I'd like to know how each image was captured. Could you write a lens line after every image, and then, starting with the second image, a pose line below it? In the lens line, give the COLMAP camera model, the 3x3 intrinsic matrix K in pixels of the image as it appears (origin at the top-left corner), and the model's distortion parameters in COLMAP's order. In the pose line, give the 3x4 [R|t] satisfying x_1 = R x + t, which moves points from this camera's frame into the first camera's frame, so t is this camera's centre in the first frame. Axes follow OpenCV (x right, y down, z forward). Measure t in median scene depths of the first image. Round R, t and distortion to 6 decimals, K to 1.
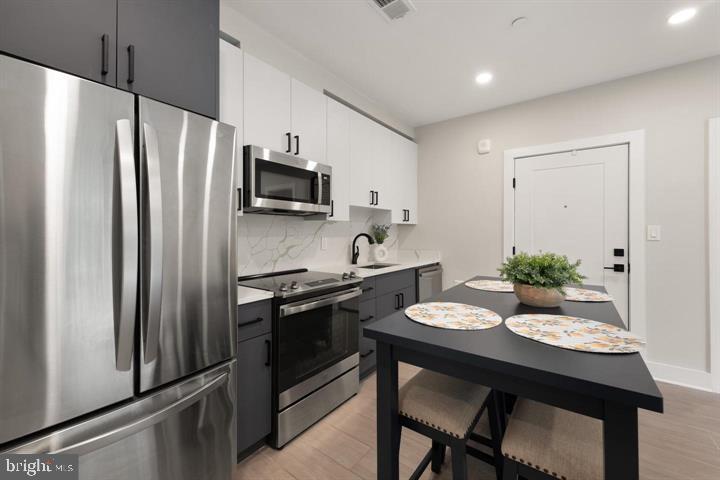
lens RADIAL K [[290.2, 0, 366.7], [0, 290.2, 230.7], [0, 0, 1]] dist [0.014090, -0.004058]
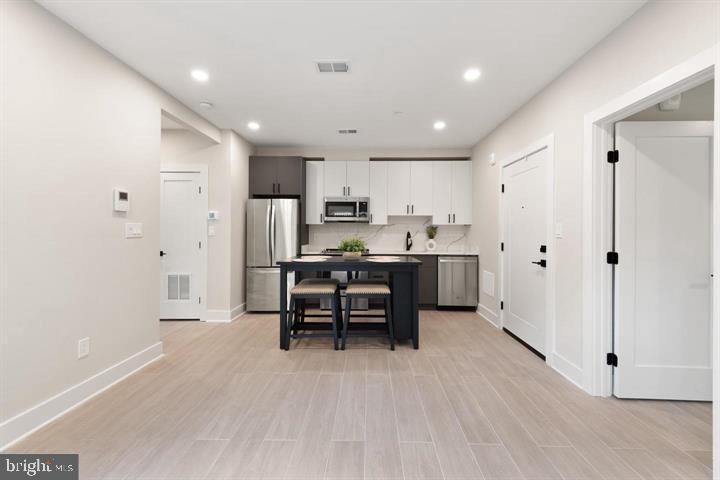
lens RADIAL K [[290.2, 0, 365.2], [0, 290.2, 231.6], [0, 0, 1]] dist [0.014090, -0.004058]
pose [[0.582875, 0.000420, -0.812562, 1.434083], [-0.000161, 1.000000, 0.000402, 0.012111], [0.812562, -0.000104, 0.582875, -0.162941]]
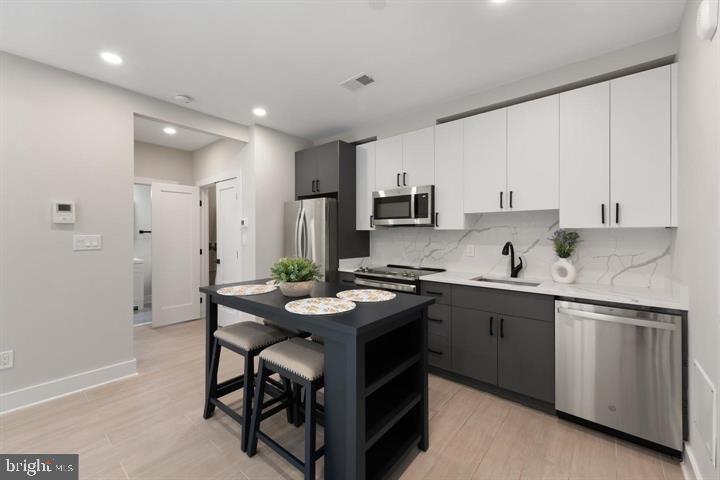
lens RADIAL K [[290.2, 0, 365.1], [0, 290.2, 235.2], [0, 0, 1]] dist [0.014090, -0.004058]
pose [[-0.051818, 0.002813, -0.998653, 1.070720], [0.002616, 0.999993, 0.002682, -0.017324], [0.998653, -0.002474, -0.051825, 0.775057]]
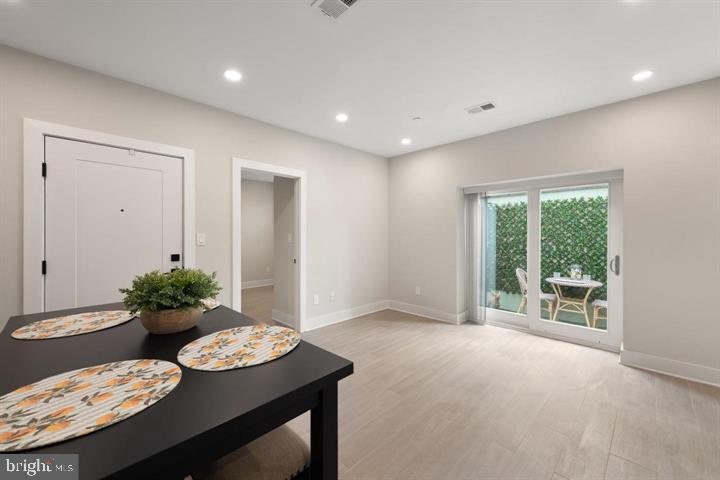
lens RADIAL K [[290.2, 0, 361.4], [0, 290.2, 234.7], [0, 0, 1]] dist [0.014090, -0.004058]
pose [[0.160571, -0.003171, 0.987019, -0.089177], [-0.001158, 0.999994, 0.003401, -0.015115], [-0.987024, -0.001689, 0.160566, 0.163901]]
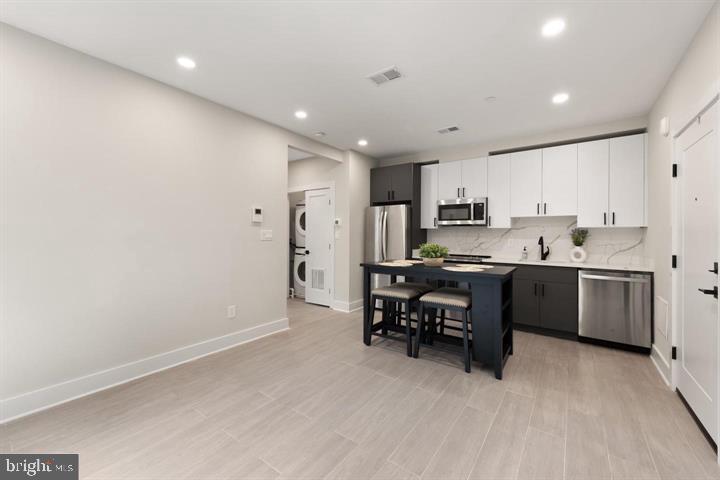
lens RADIAL K [[290.2, 0, 364.8], [0, 290.2, 233.4], [0, 0, 1]] dist [0.014090, -0.004058]
pose [[0.014819, -0.003677, -0.999883, 1.578827], [-0.002018, 0.999991, -0.003707, 0.002992], [0.999888, 0.002072, 0.014812, 0.243591]]
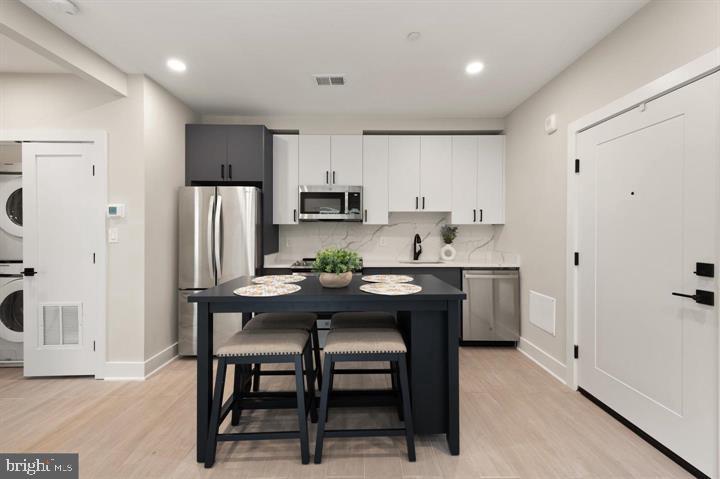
lens RADIAL K [[289.5, 0, 364.3], [0, 289.5, 231.8], [0, 0, 1]] dist [0.011275, -0.000809]
pose [[0.607853, -0.002966, -0.794044, 0.965571], [0.004214, 0.999991, -0.000509, 0.000679], [0.794039, -0.003037, 0.607860, 0.162108]]
